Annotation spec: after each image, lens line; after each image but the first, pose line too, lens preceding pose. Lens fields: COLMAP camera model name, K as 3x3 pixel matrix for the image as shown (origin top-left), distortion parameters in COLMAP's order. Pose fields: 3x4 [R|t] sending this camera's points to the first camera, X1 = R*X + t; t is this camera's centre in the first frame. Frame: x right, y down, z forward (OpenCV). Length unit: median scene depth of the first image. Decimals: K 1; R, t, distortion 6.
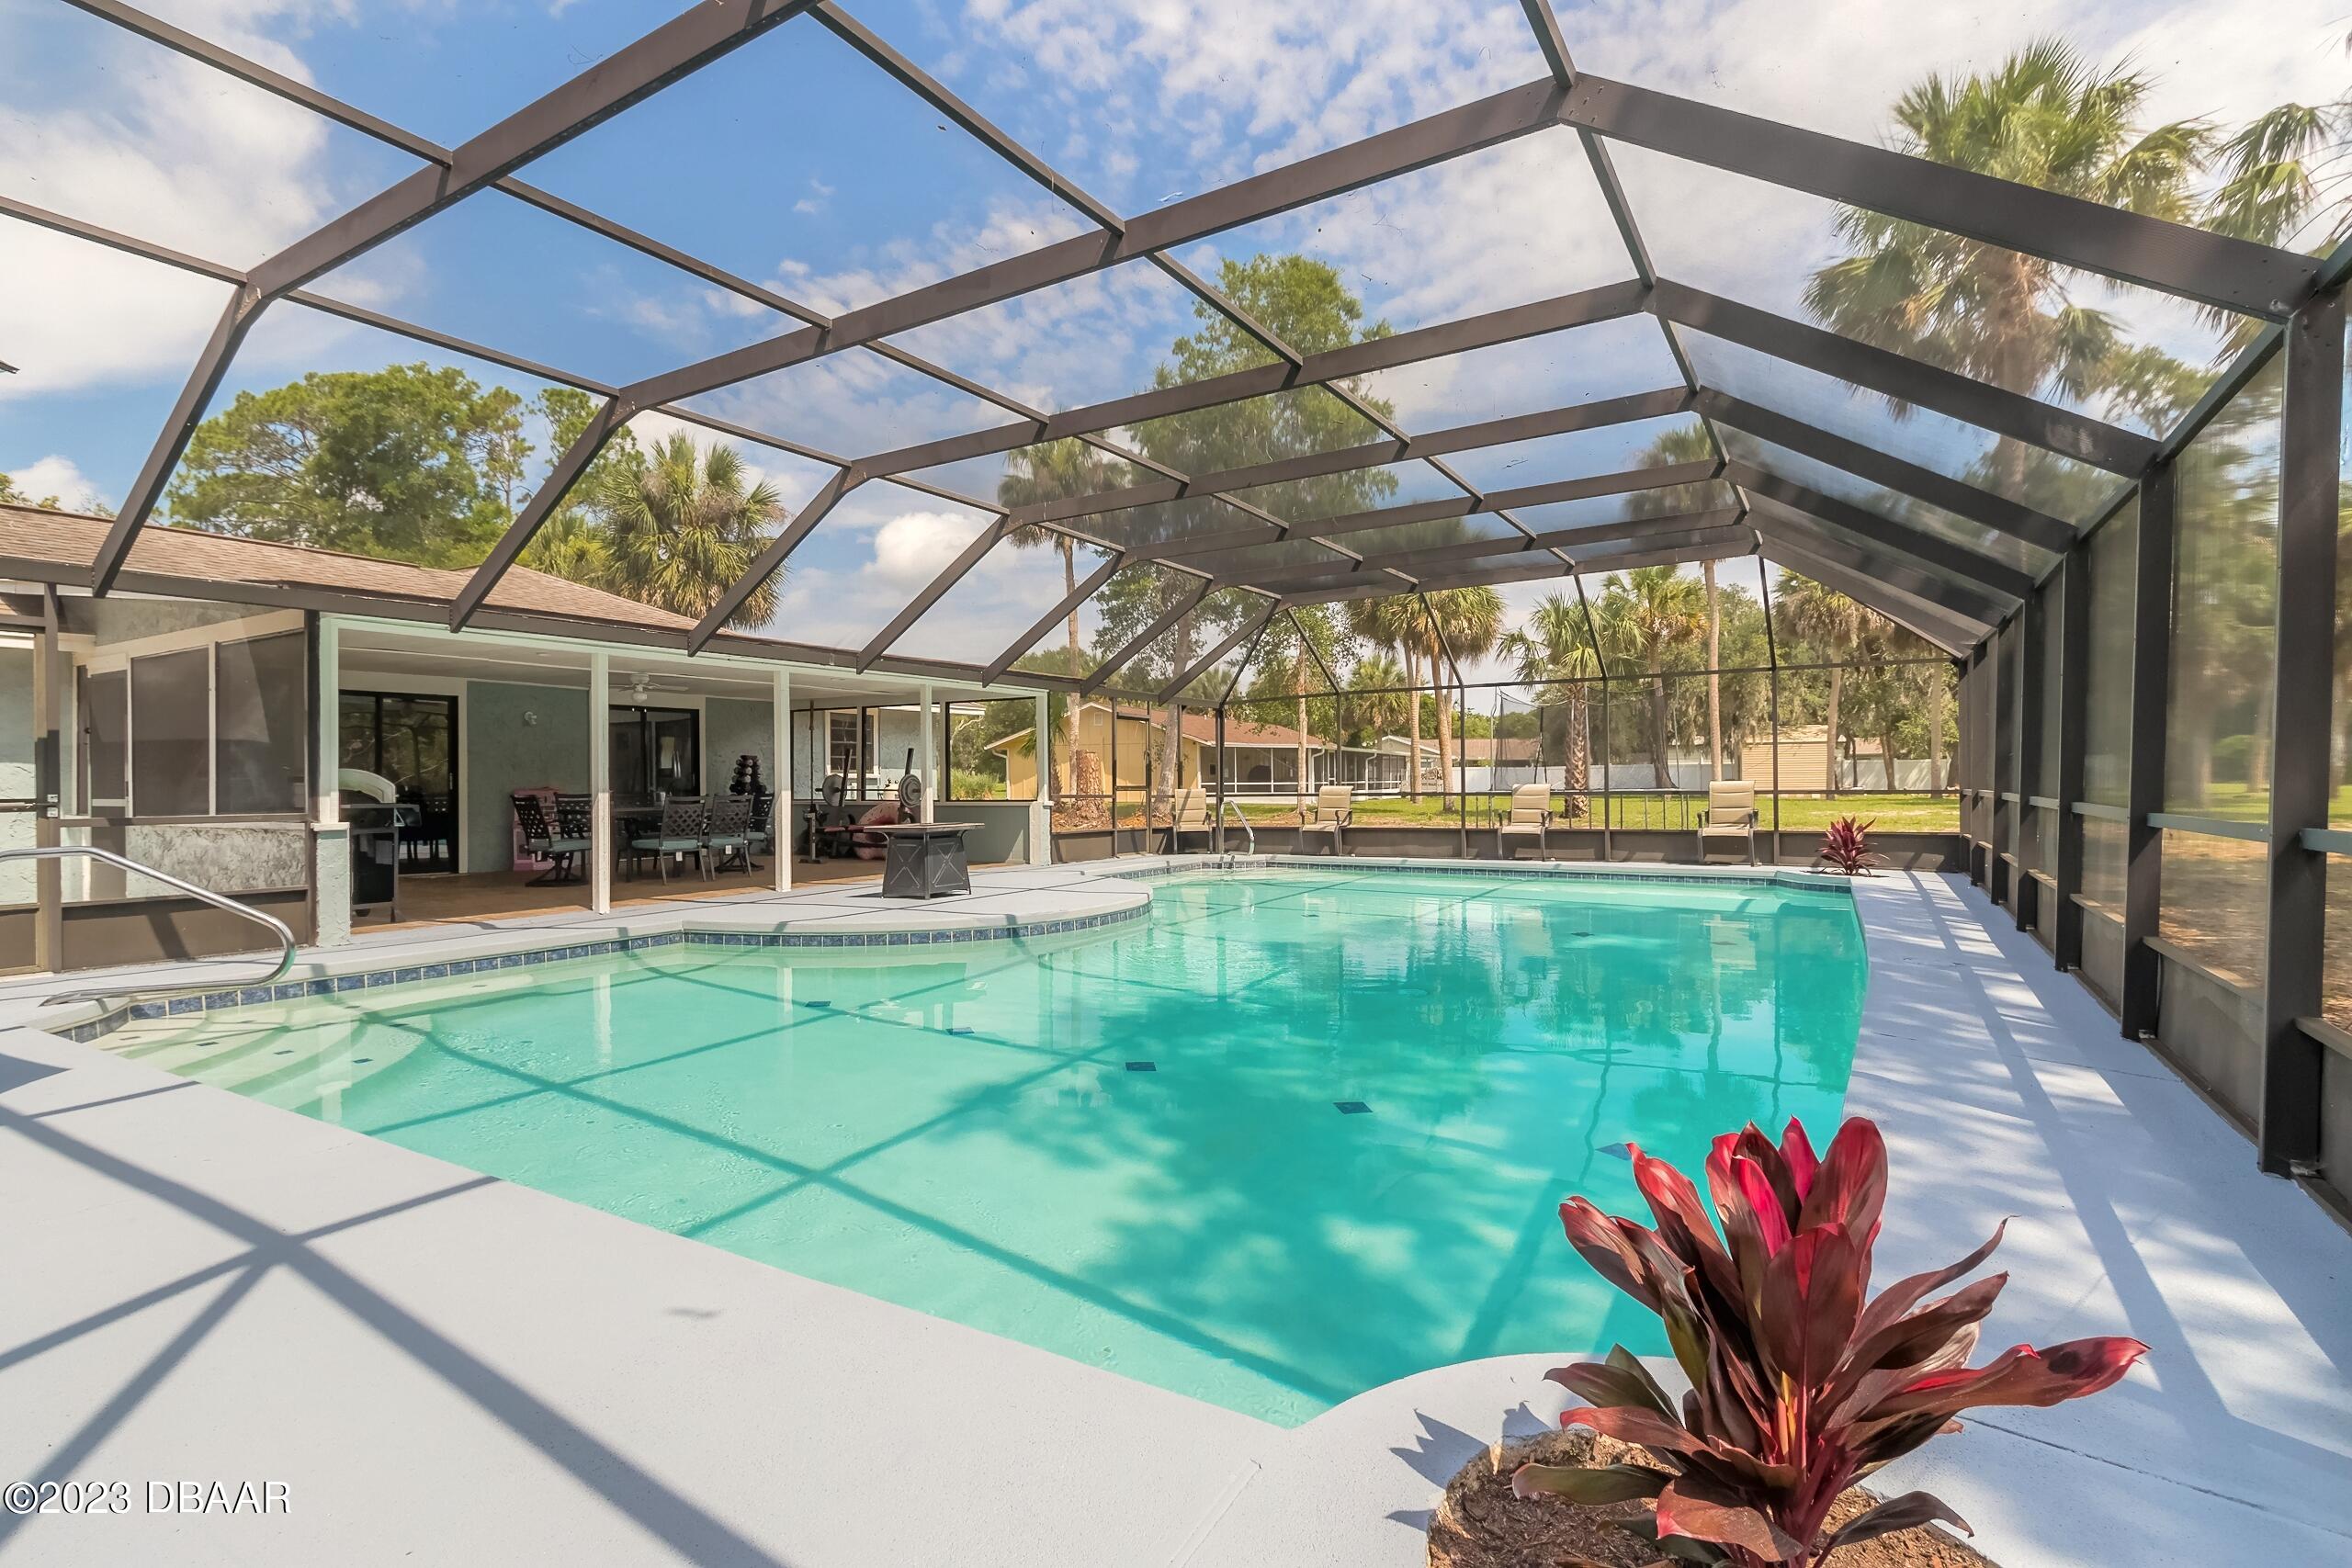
lens RADIAL K [[1167.2, 0, 1176.0], [0, 1167.2, 784.0], [0, 0, 1]] dist [0.003147, 0.000003]
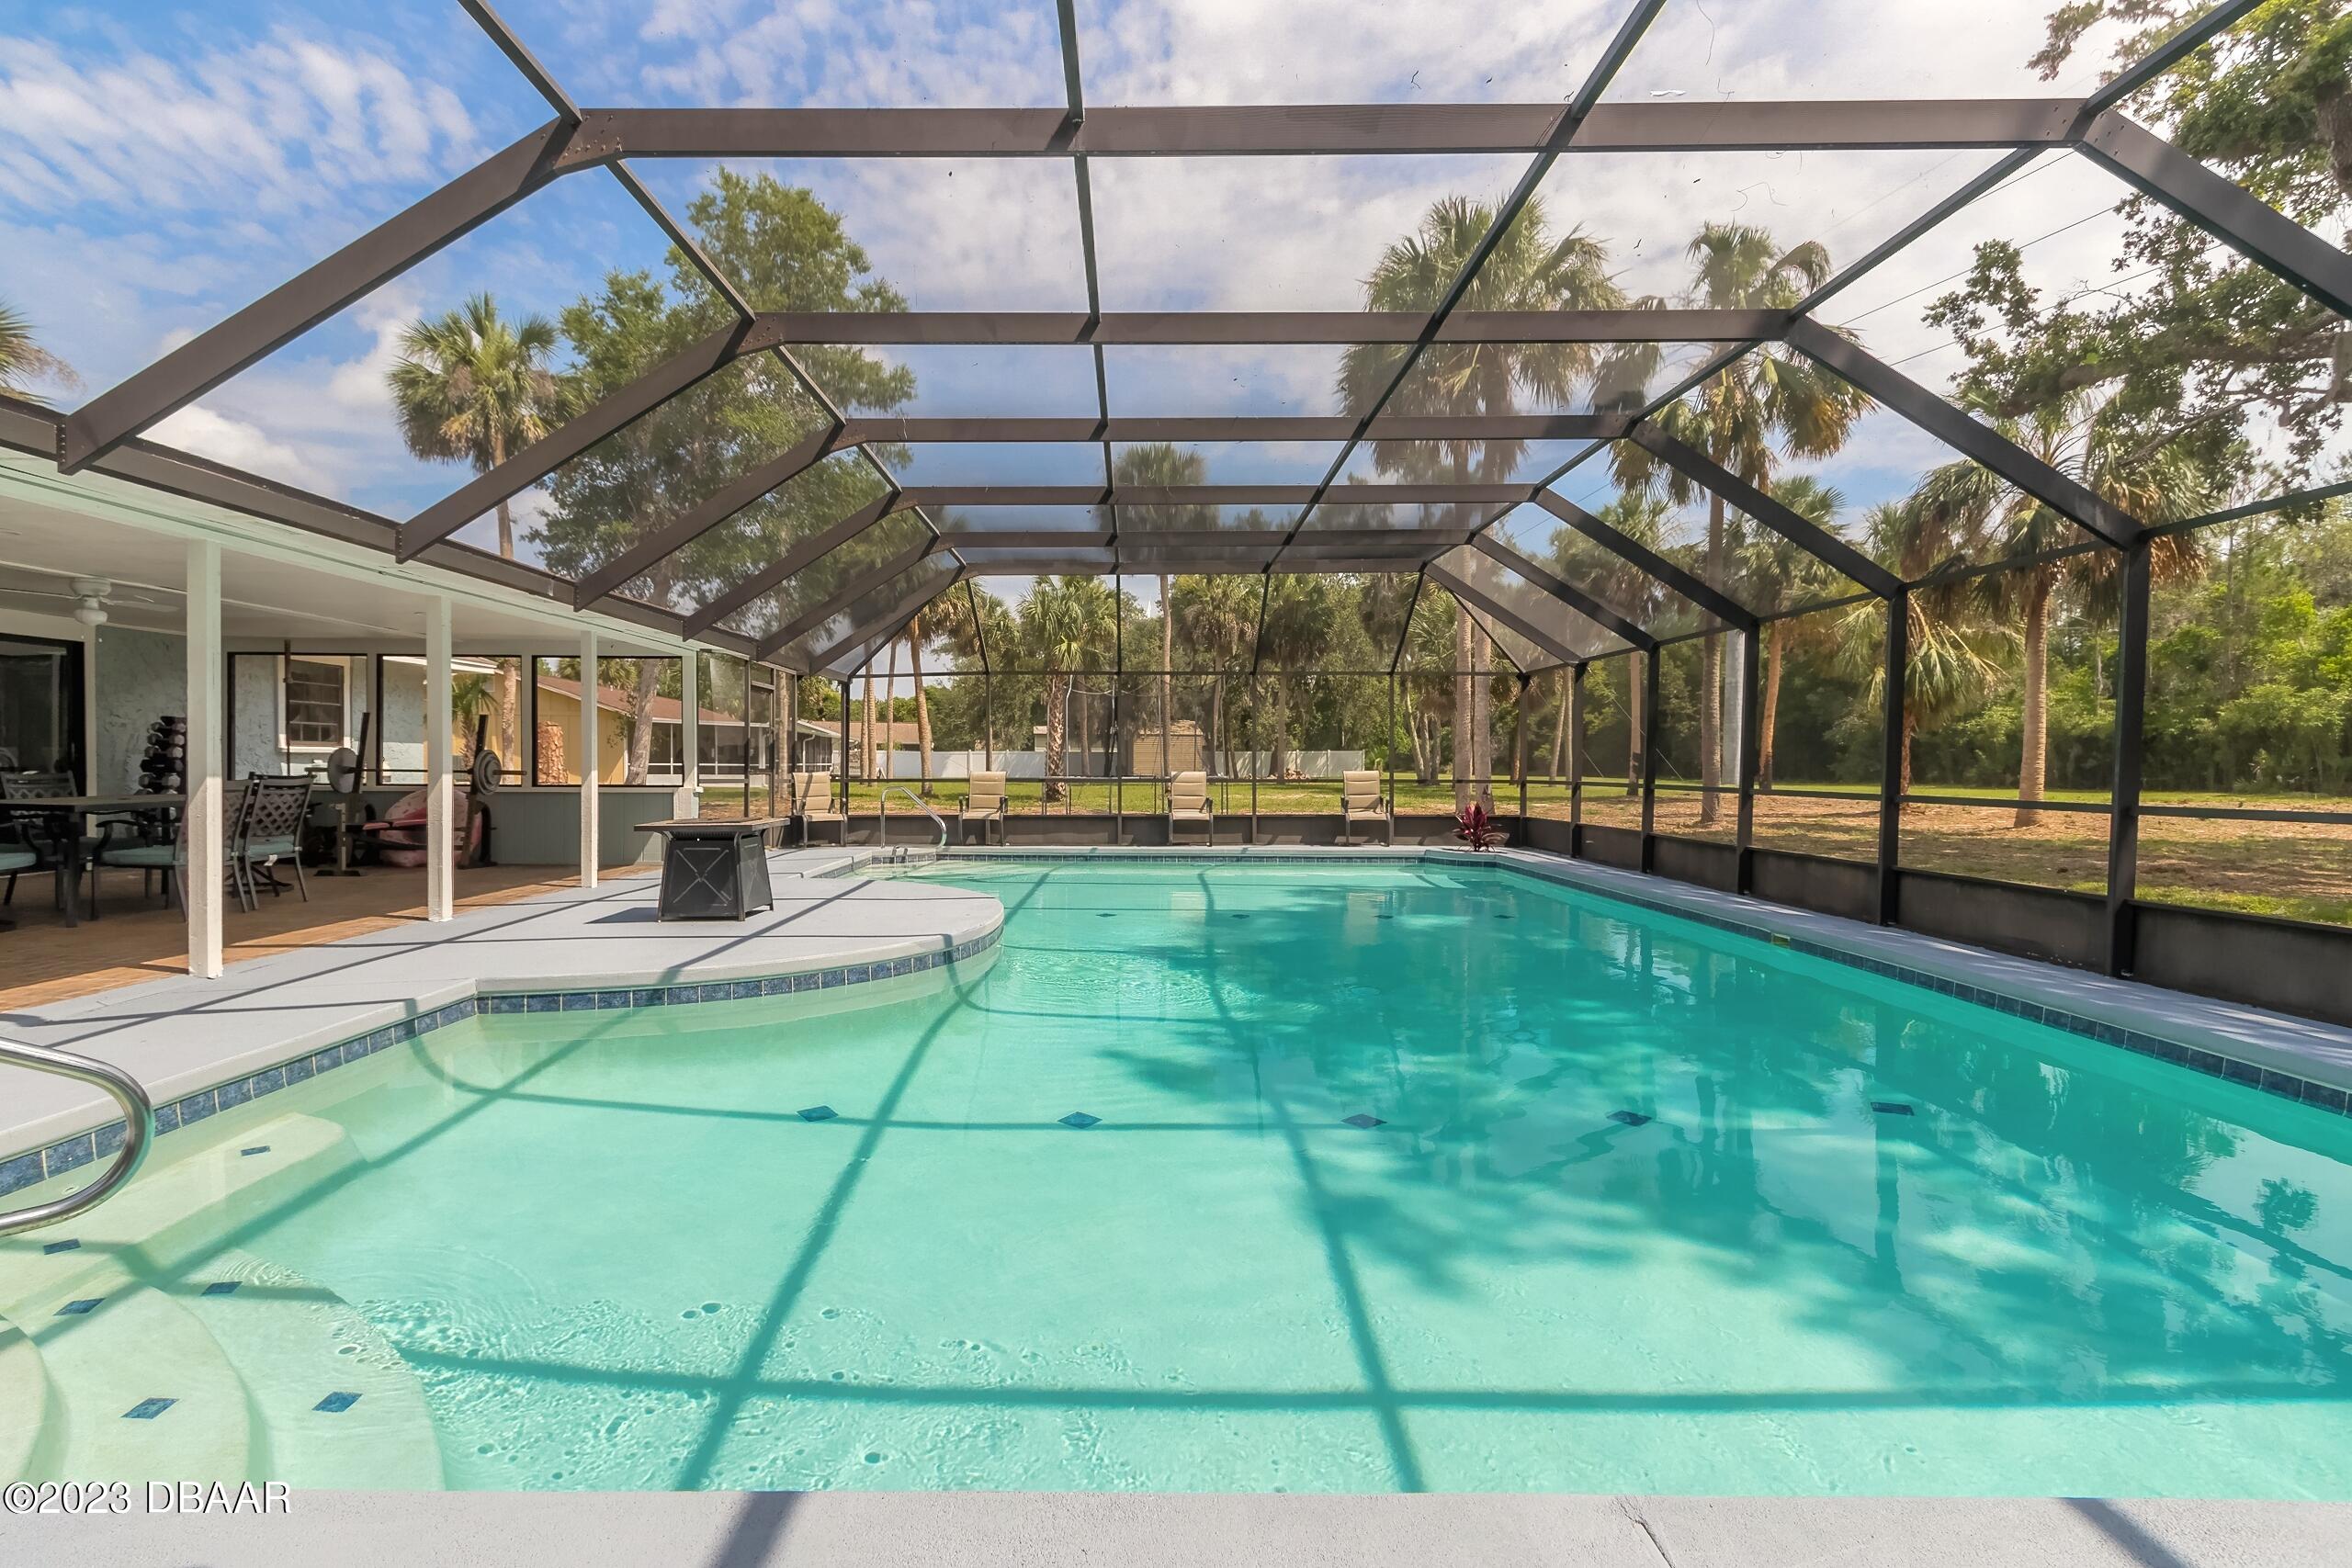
lens RADIAL K [[1157.9, 0, 1169.6], [0, 1157.9, 764.6], [0, 0, 1]] dist [0.016451, 0.000491]
pose [[0.856569, 0.010726, 0.515920, -0.216208], [-0.008428, 0.999941, -0.006797, 0.002128], [-0.515963, 0.001474, 0.856610, 0.141178]]
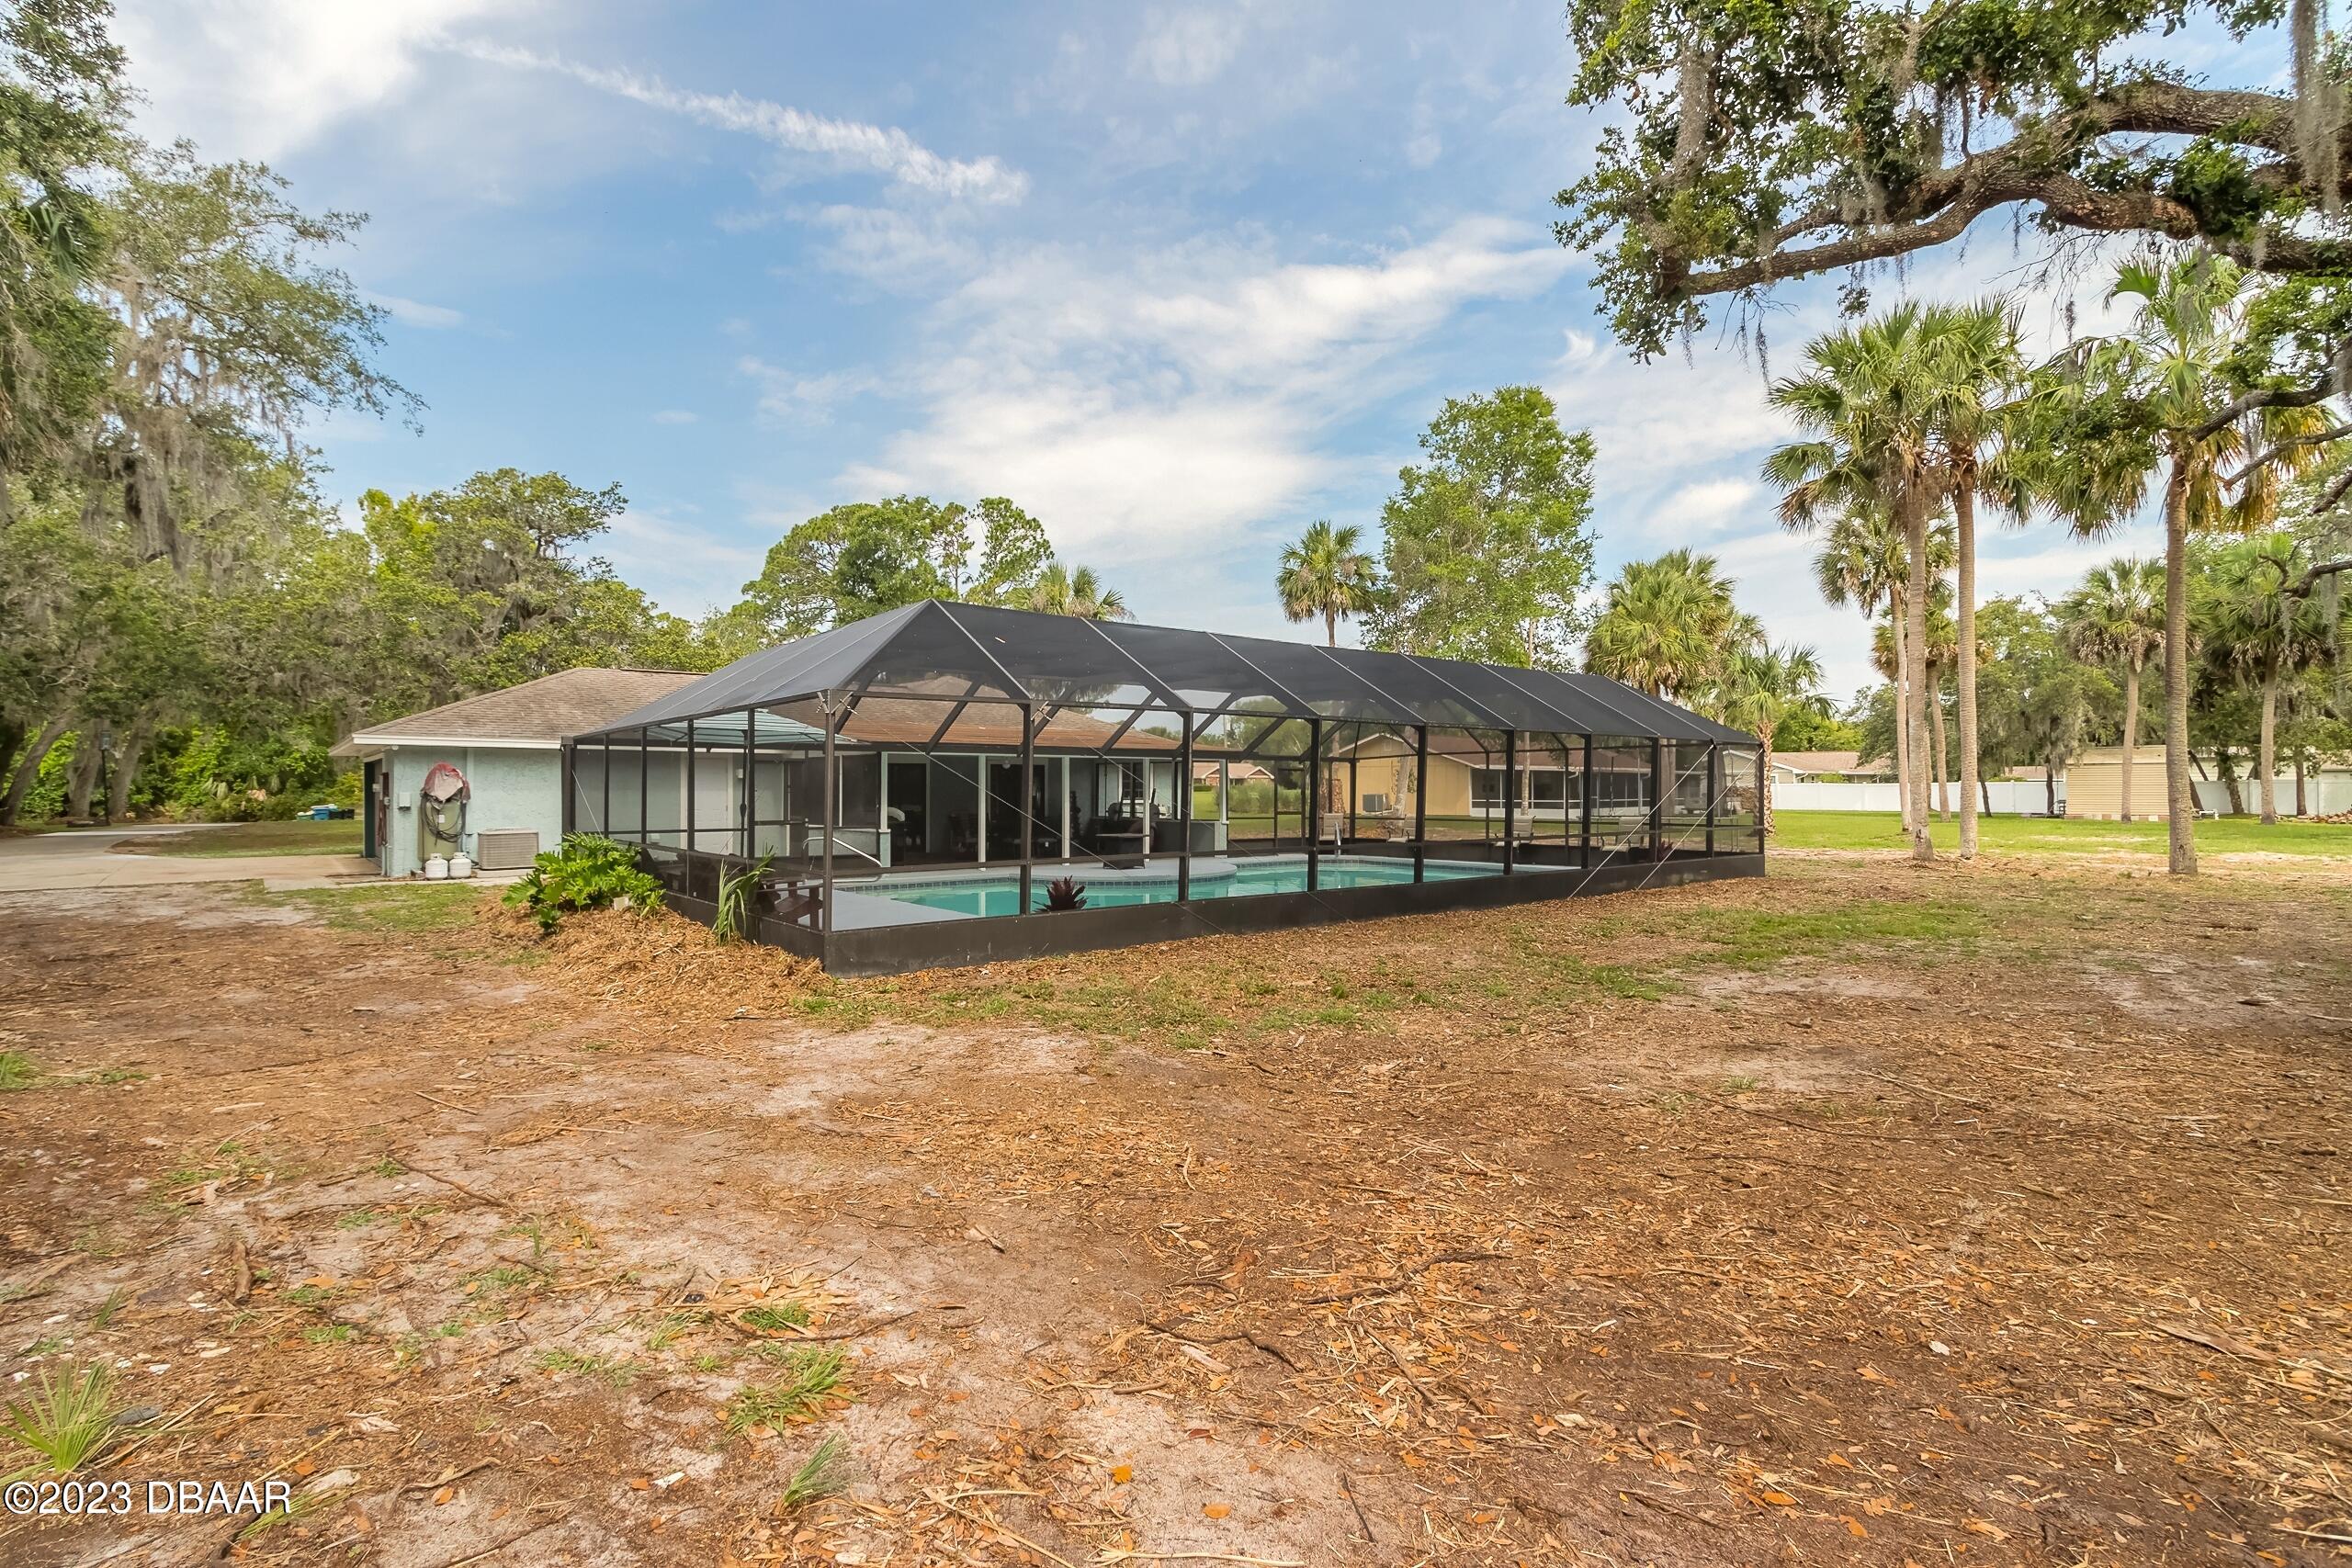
lens RADIAL K [[1075.0, 0, 1176.0], [0, 1075.0, 784.0], [0, 0, 1]] dist [0.000574, 0.000034]
pose [[0.950173, 0.009860, -0.311566, 0.271871], [-0.011421, 0.999930, -0.003186, -0.029501], [0.311513, 0.006585, 0.950219, -0.458883]]
